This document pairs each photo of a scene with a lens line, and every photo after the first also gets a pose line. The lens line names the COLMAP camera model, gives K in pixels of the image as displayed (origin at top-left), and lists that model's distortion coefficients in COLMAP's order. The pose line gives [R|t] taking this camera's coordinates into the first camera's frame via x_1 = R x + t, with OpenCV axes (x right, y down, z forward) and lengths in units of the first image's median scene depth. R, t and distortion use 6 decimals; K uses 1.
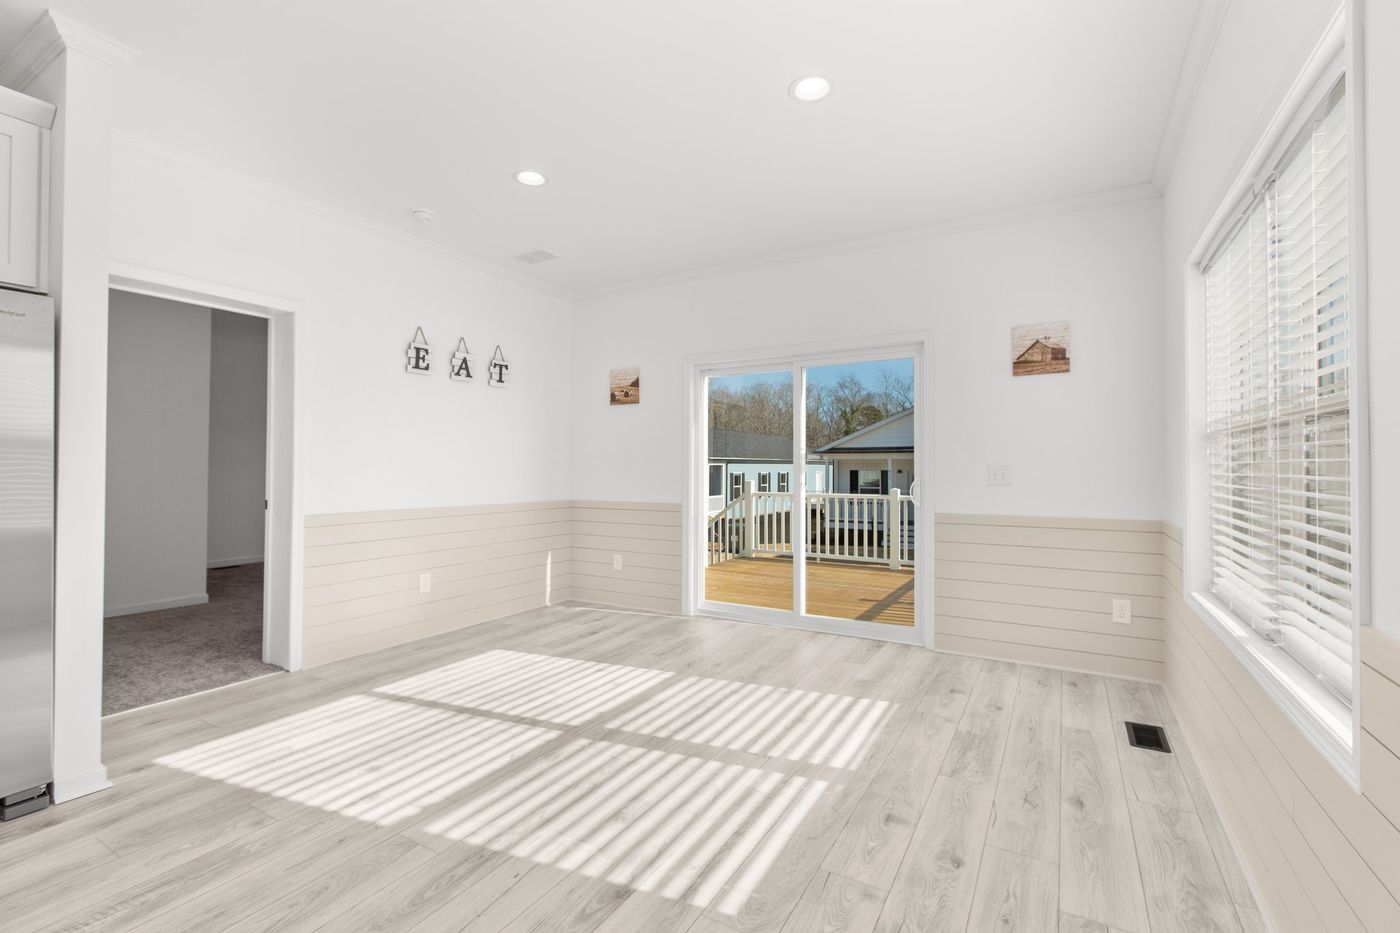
lens RADIAL K [[598.0, 0, 698.4], [0, 598.0, 525.0], [0, 0, 1]] dist [-0.000877, -0.000044]
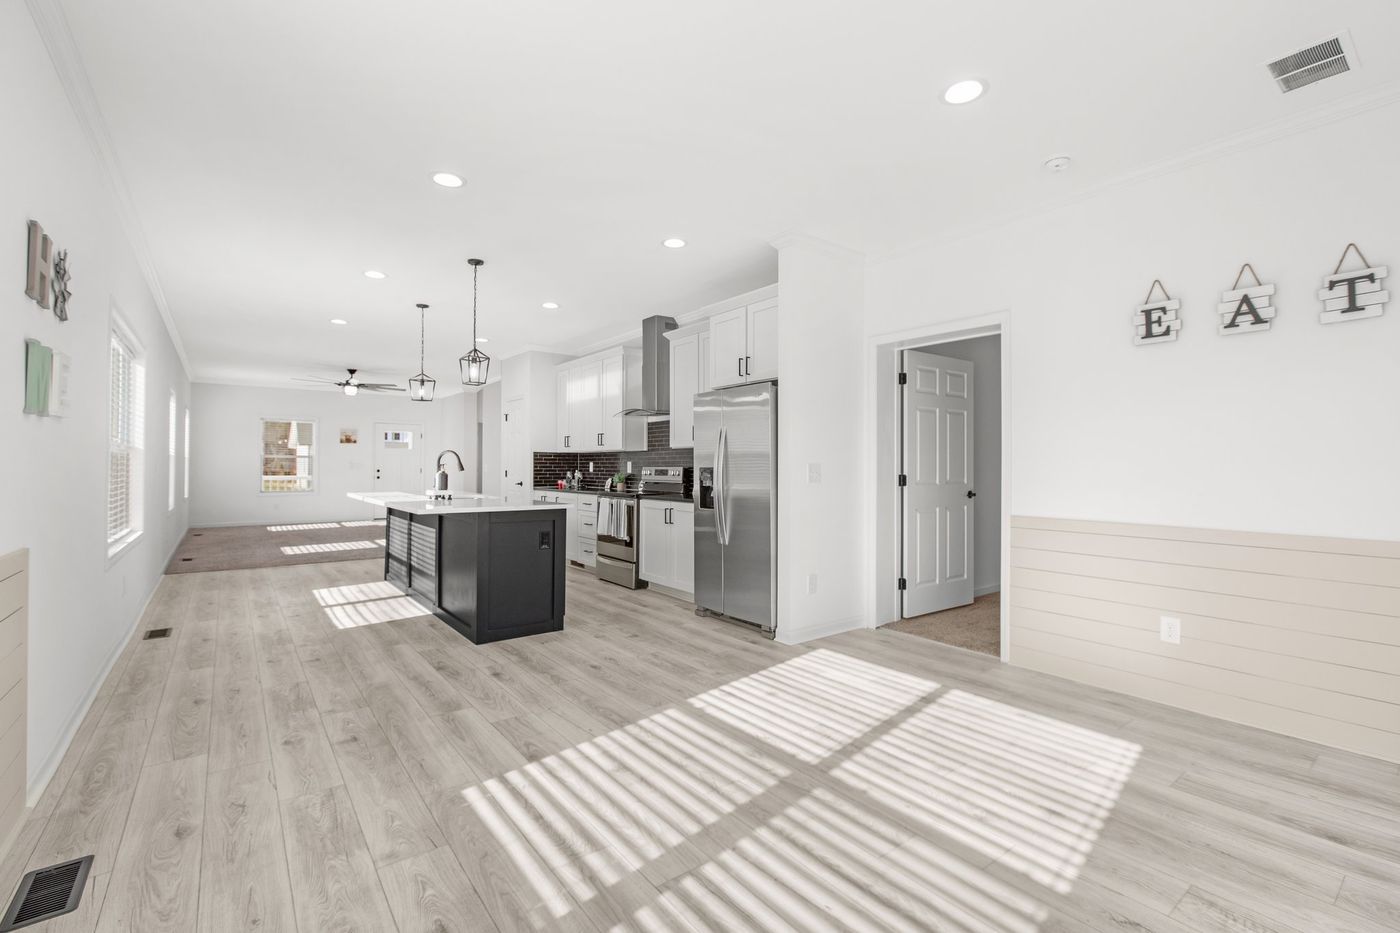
lens RADIAL K [[622.3, 0, 697.4], [0, 622.3, 460.0], [0, 0, 1]] dist [0.003425, 0.000014]
pose [[-0.370042, -0.012042, -0.928937, 0.718324], [-0.092496, 0.995425, 0.023942, -0.110175], [0.924399, 0.094783, -0.369463, 1.176846]]
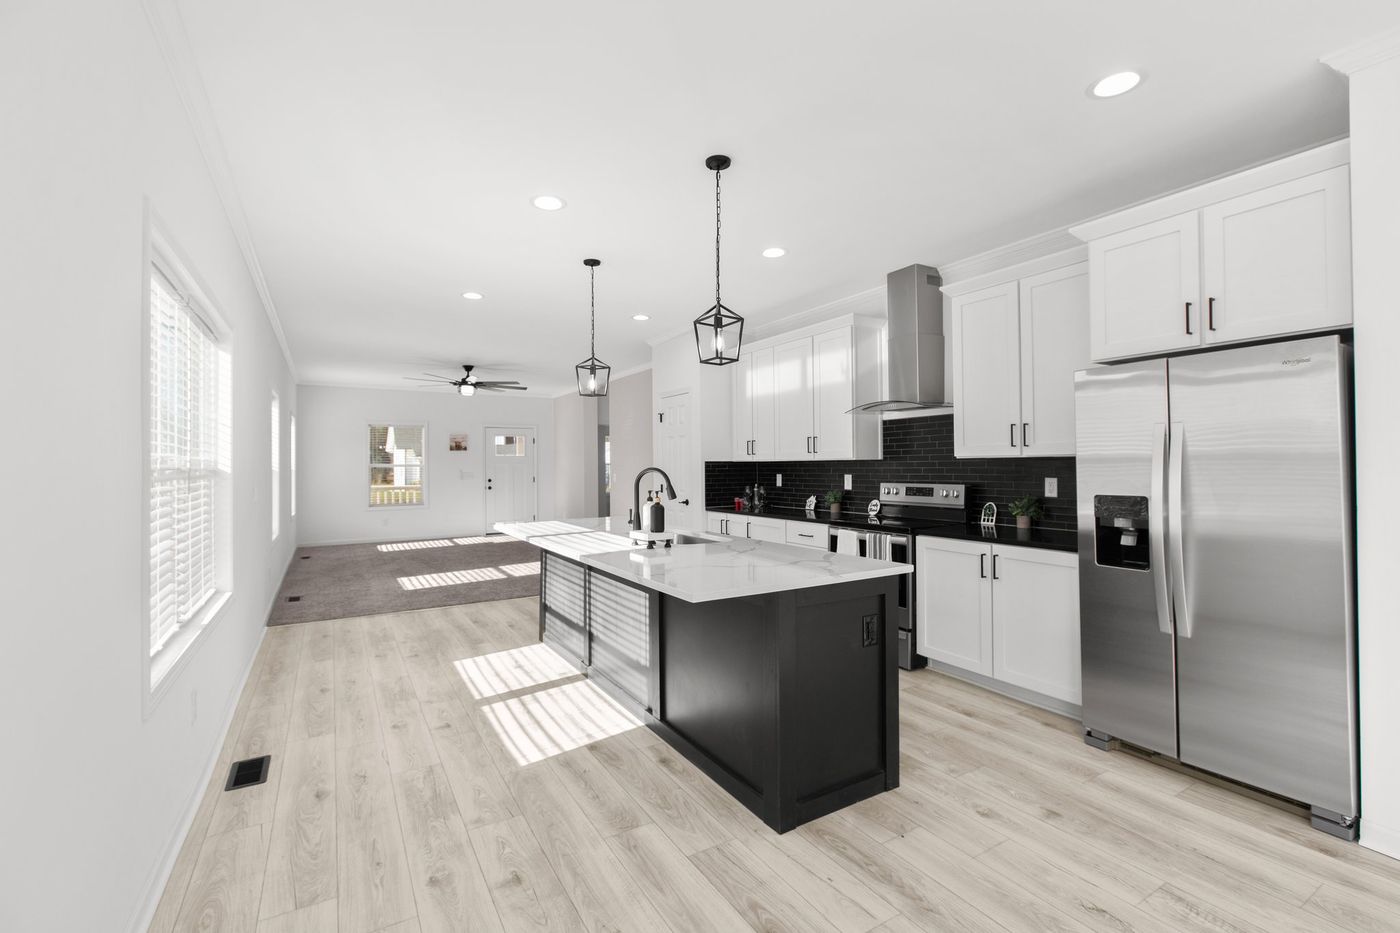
lens RADIAL K [[617.5, 0, 698.9], [0, 617.5, 460.9], [0, 0, 1]] dist [0.000202, 0.000053]
pose [[-0.467979, -0.002891, -0.883735, 0.506171], [-0.076543, 0.996369, 0.037274, -0.100687], [0.880418, 0.085087, -0.466502, 0.804958]]
